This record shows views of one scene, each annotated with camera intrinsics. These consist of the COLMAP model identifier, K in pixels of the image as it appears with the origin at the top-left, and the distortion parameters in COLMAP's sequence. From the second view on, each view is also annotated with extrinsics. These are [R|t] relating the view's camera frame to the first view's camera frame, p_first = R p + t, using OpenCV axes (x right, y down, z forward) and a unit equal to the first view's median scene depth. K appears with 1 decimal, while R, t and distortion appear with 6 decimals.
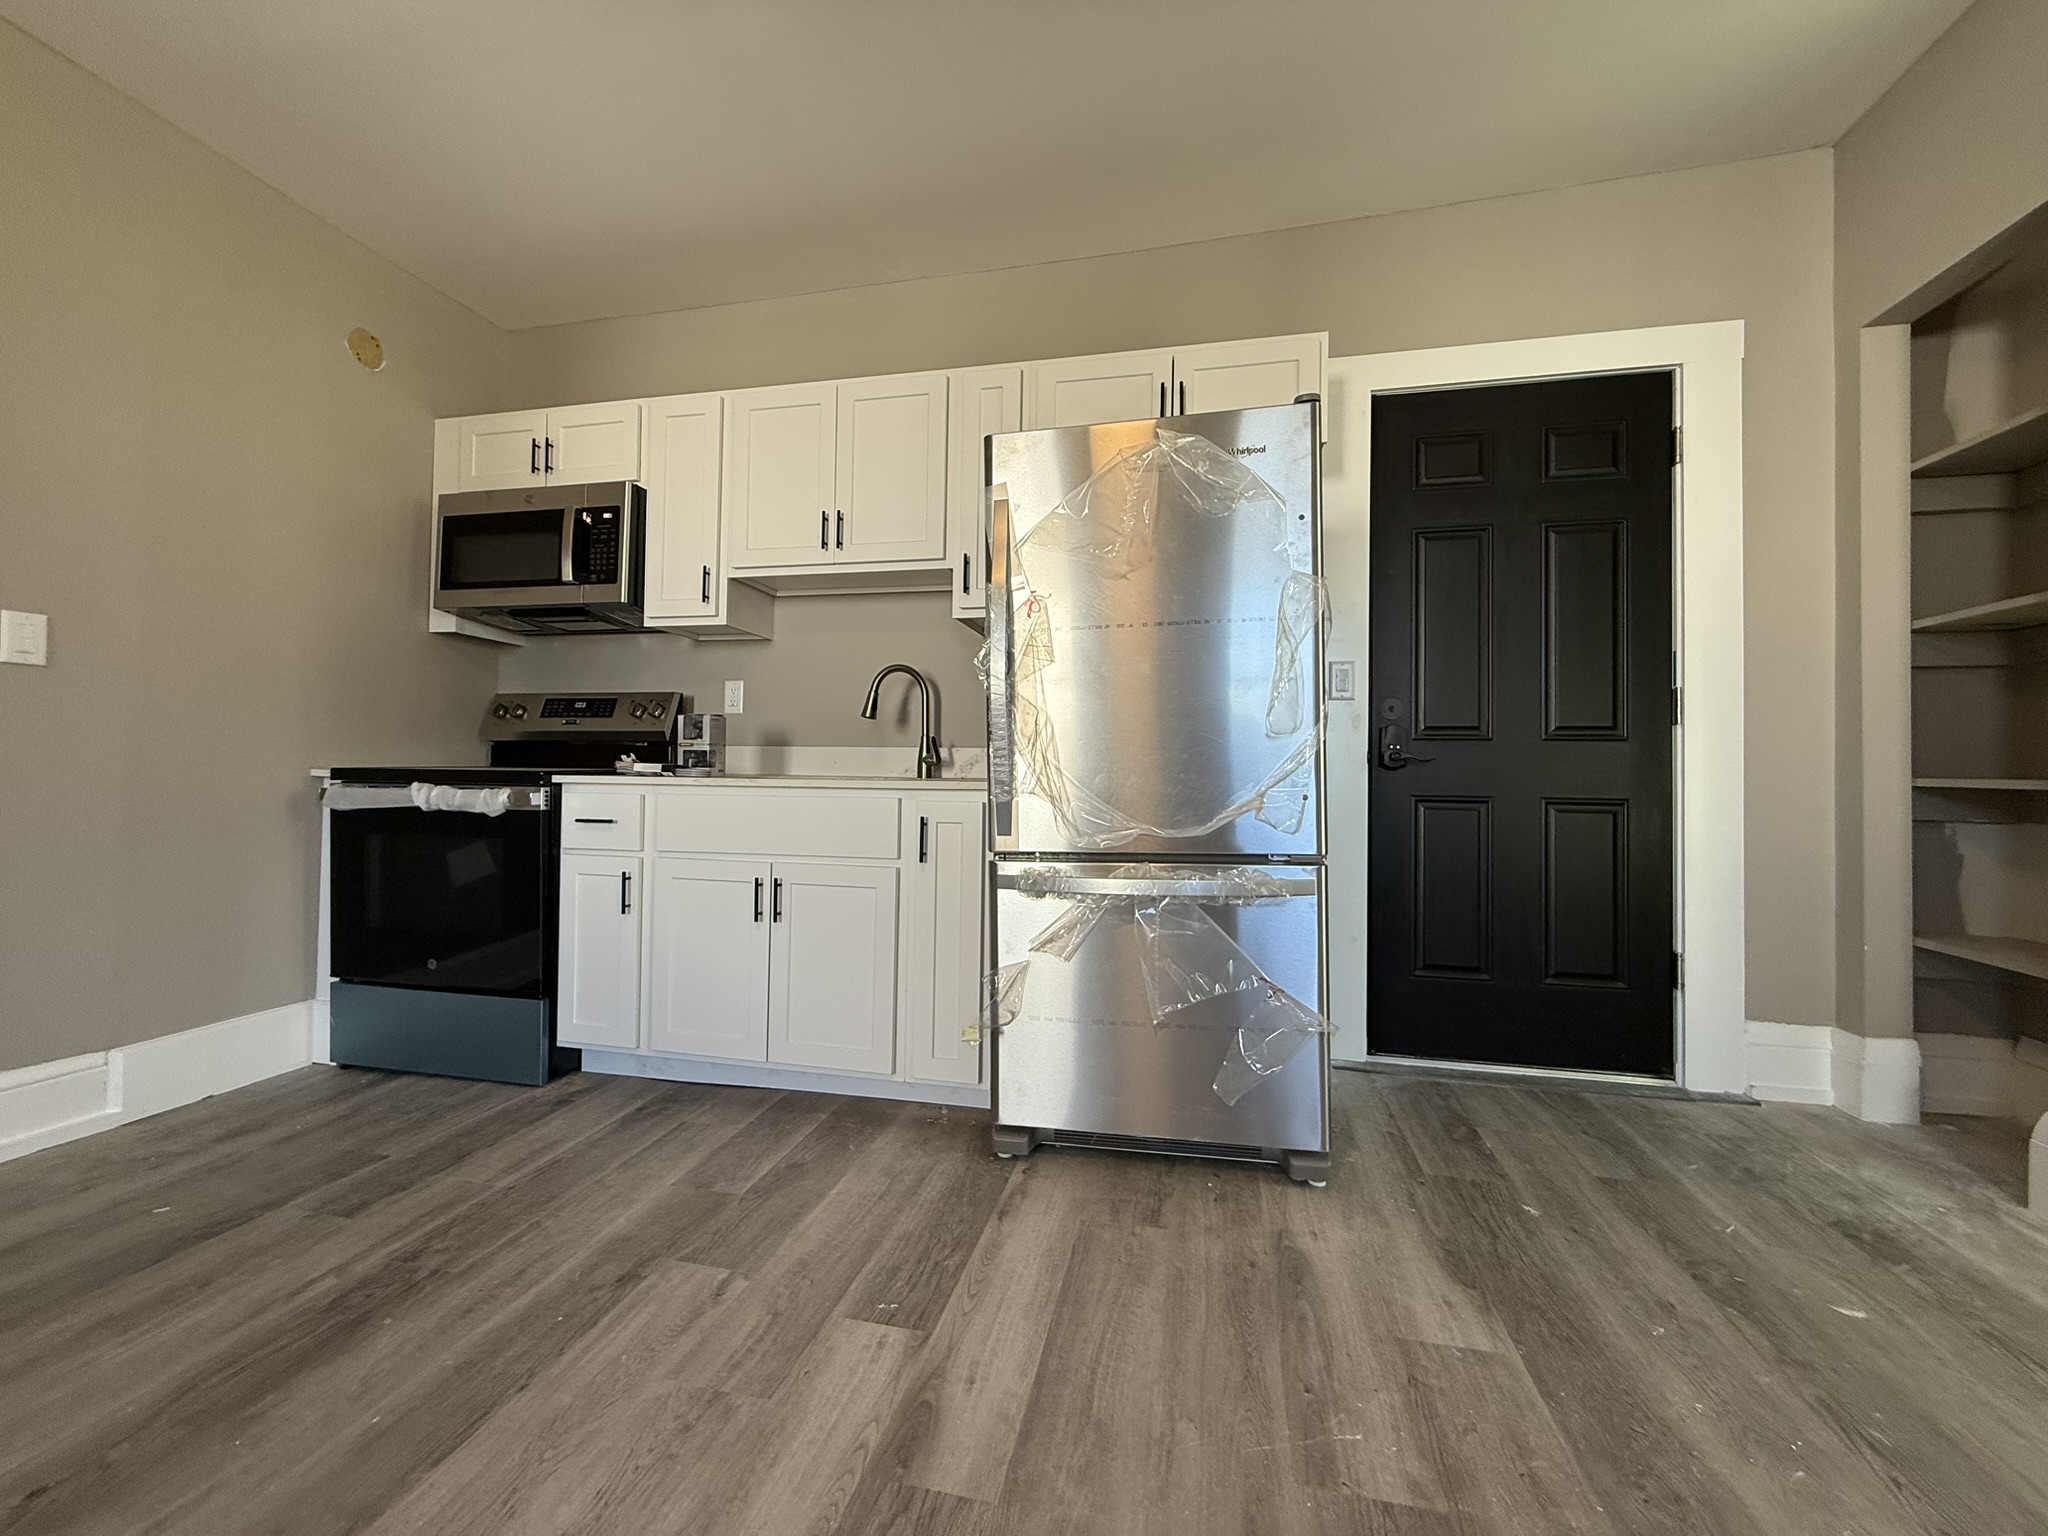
lens RADIAL K [[813.3, 0, 1018.6], [0, 813.3, 762.9], [0, 0, 1]] dist [-0.000989, -0.000056]
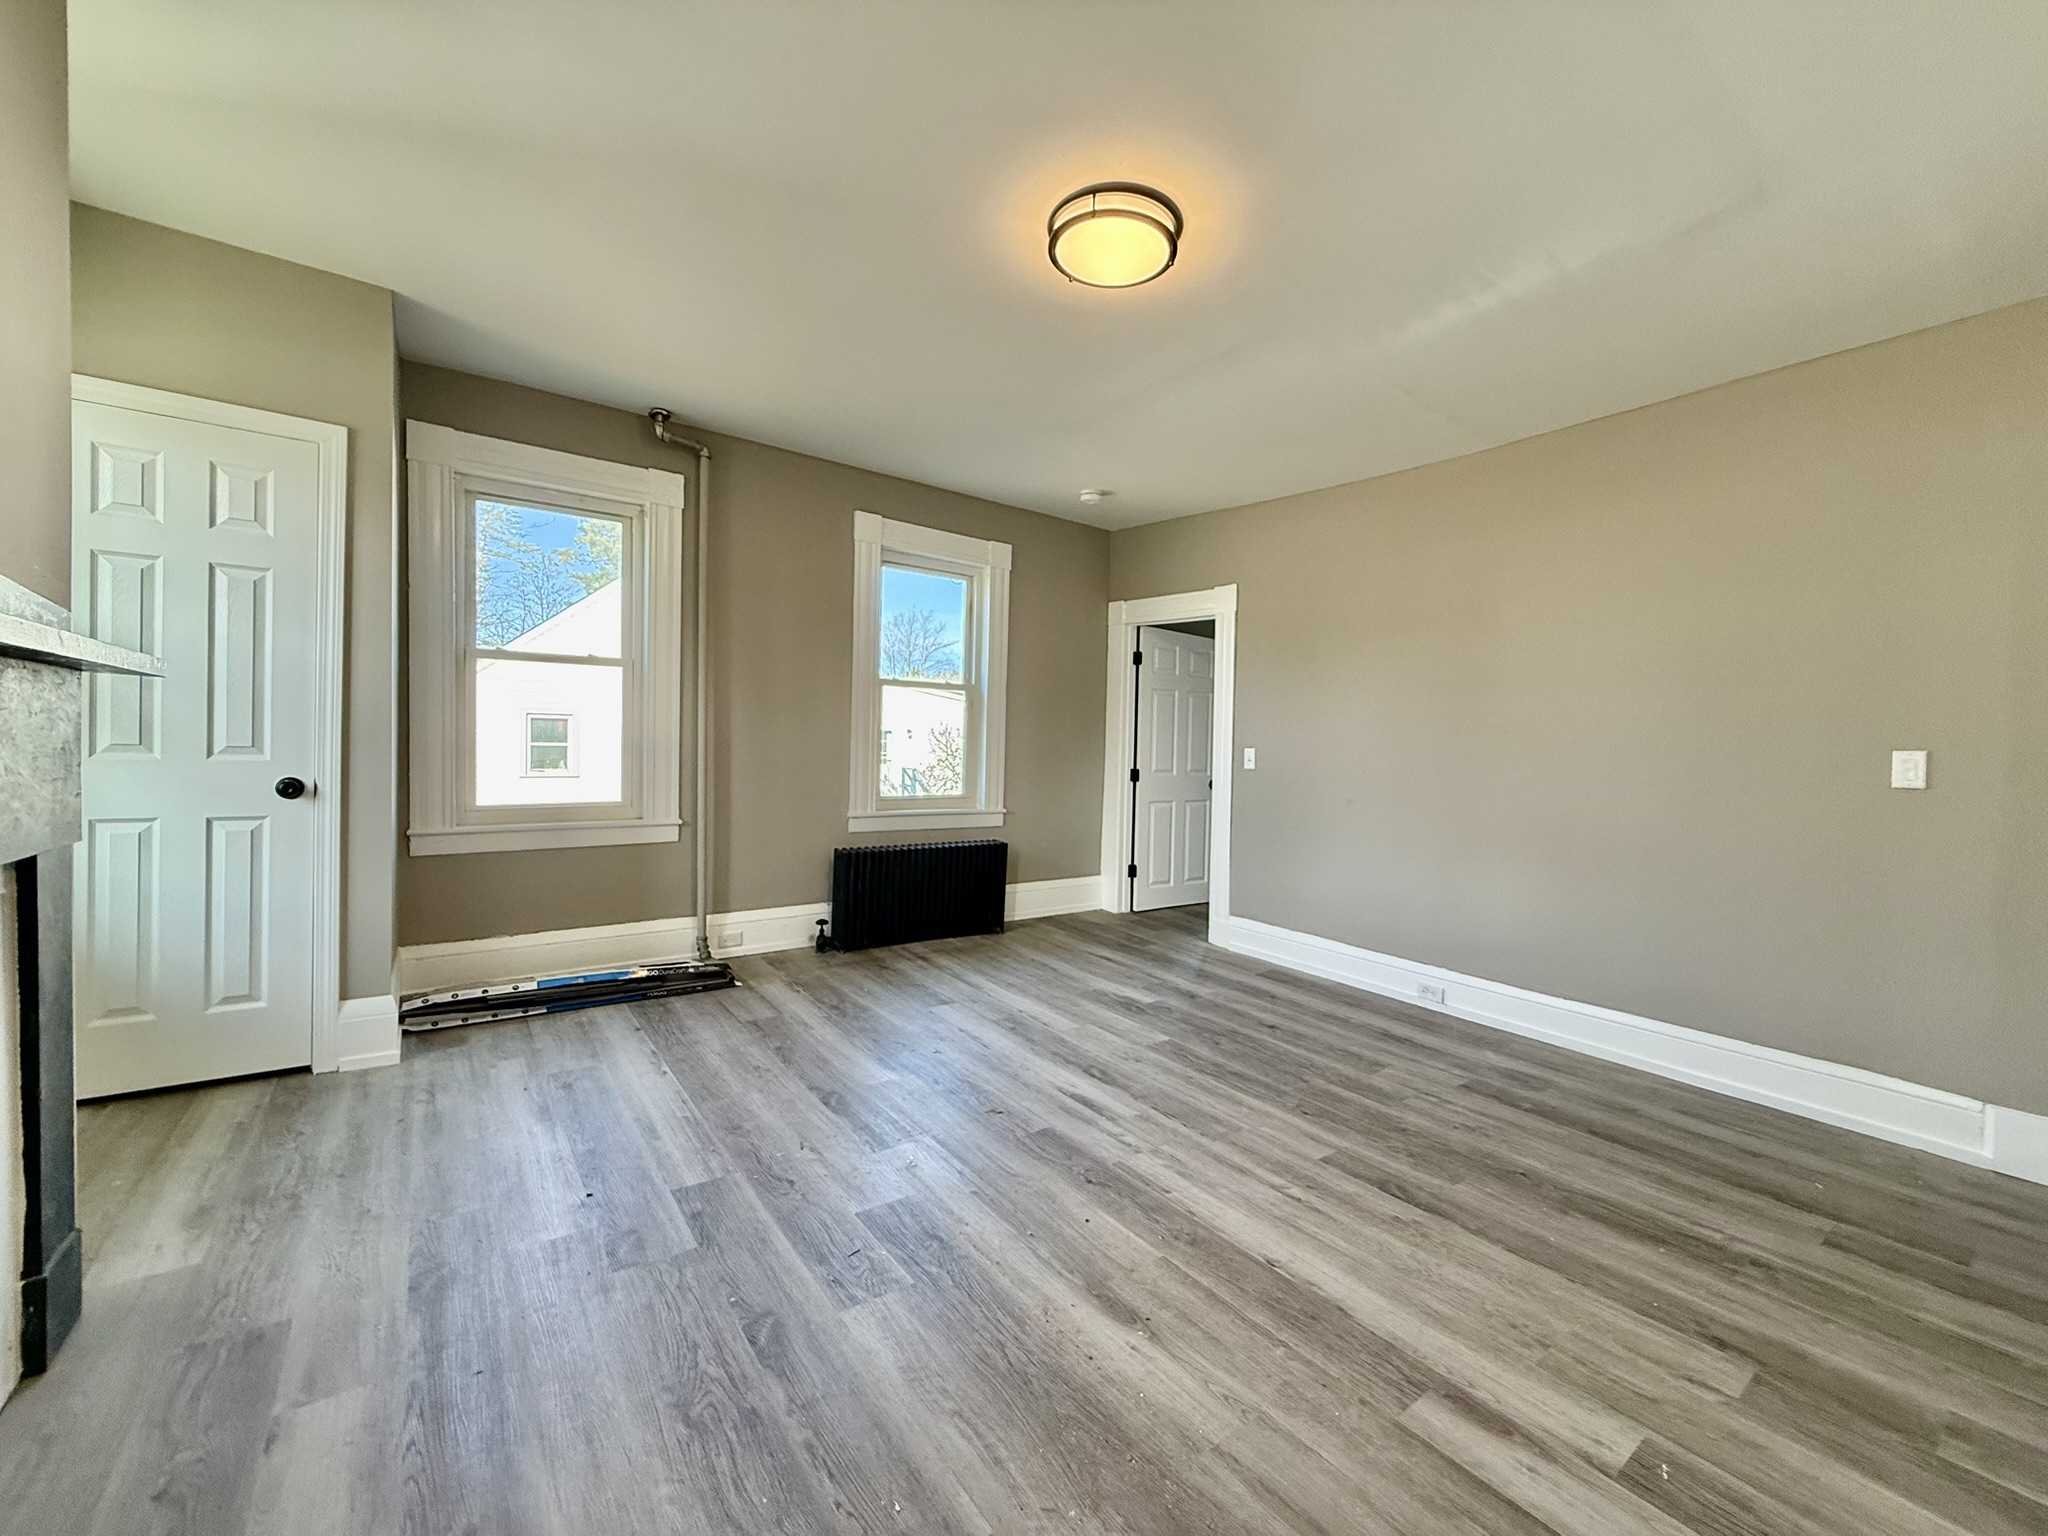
lens RADIAL K [[813.3, 0, 1018.6], [0, 813.3, 762.9], [0, 0, 1]] dist [-0.000989, -0.000056]
pose [[-0.648577, -0.017435, -0.760949, 0.660647], [-0.024328, 0.999702, -0.002170, -0.102428], [0.760760, 0.017105, -0.648808, 0.606739]]
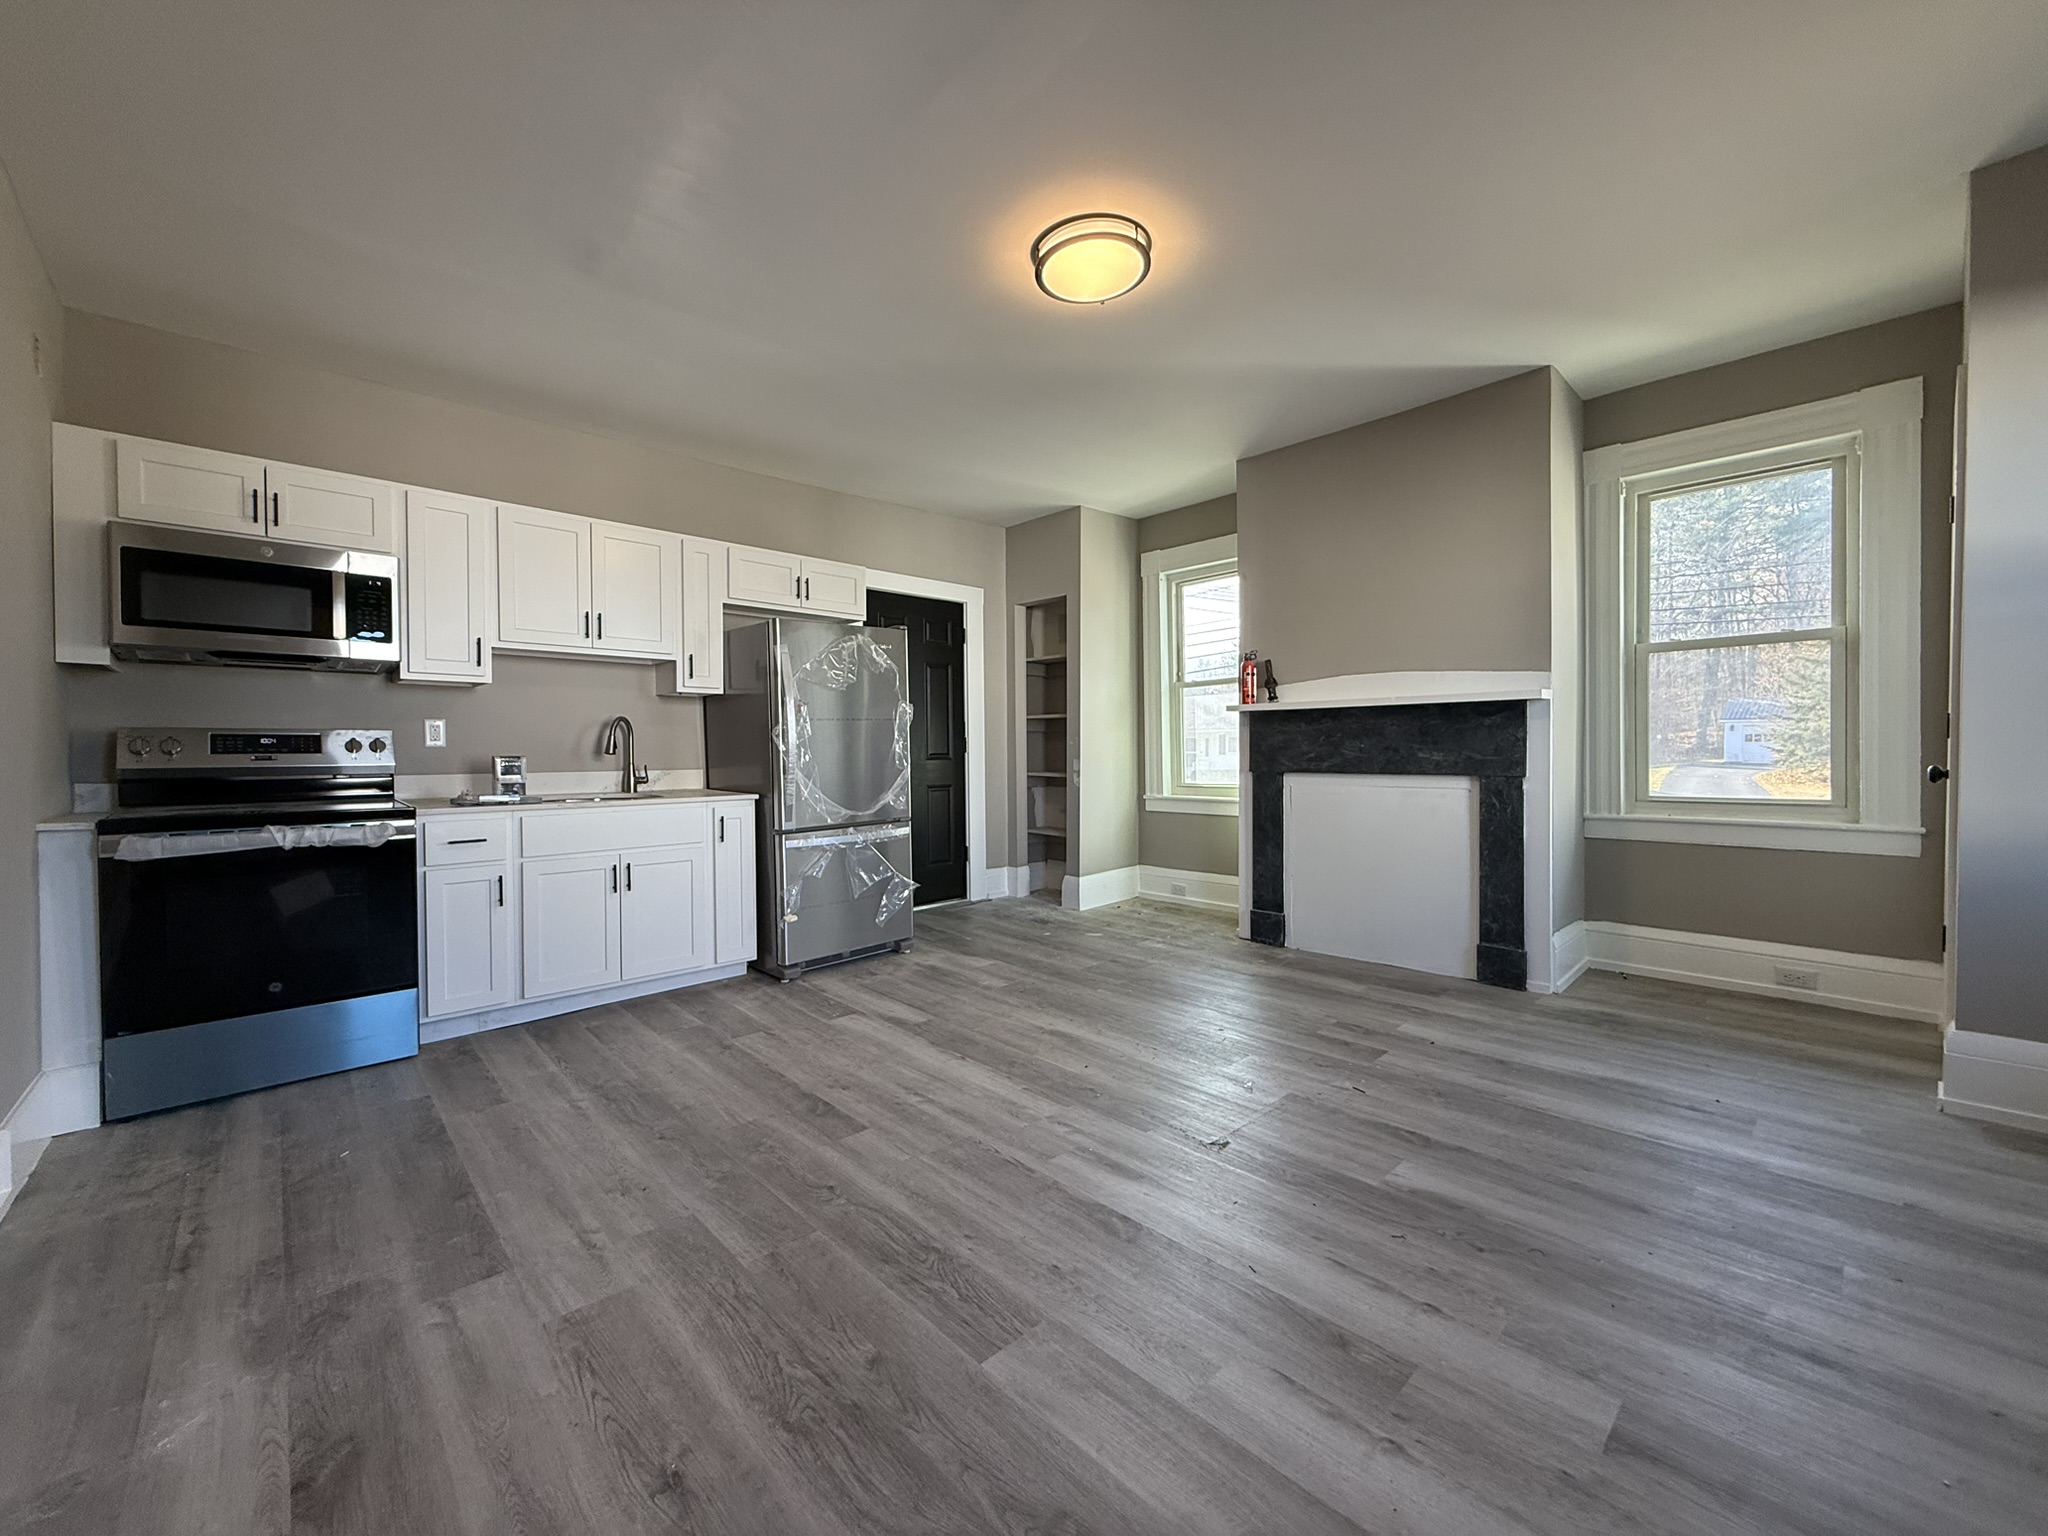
lens RADIAL K [[813.3, 0, 1018.6], [0, 813.3, 762.9], [0, 0, 1]] dist [-0.000989, -0.000056]
pose [[0.556949, -0.029053, 0.830038, -1.094056], [0.000362, 0.999396, 0.034739, -0.099688], [-0.830547, -0.019048, 0.556623, -0.468565]]
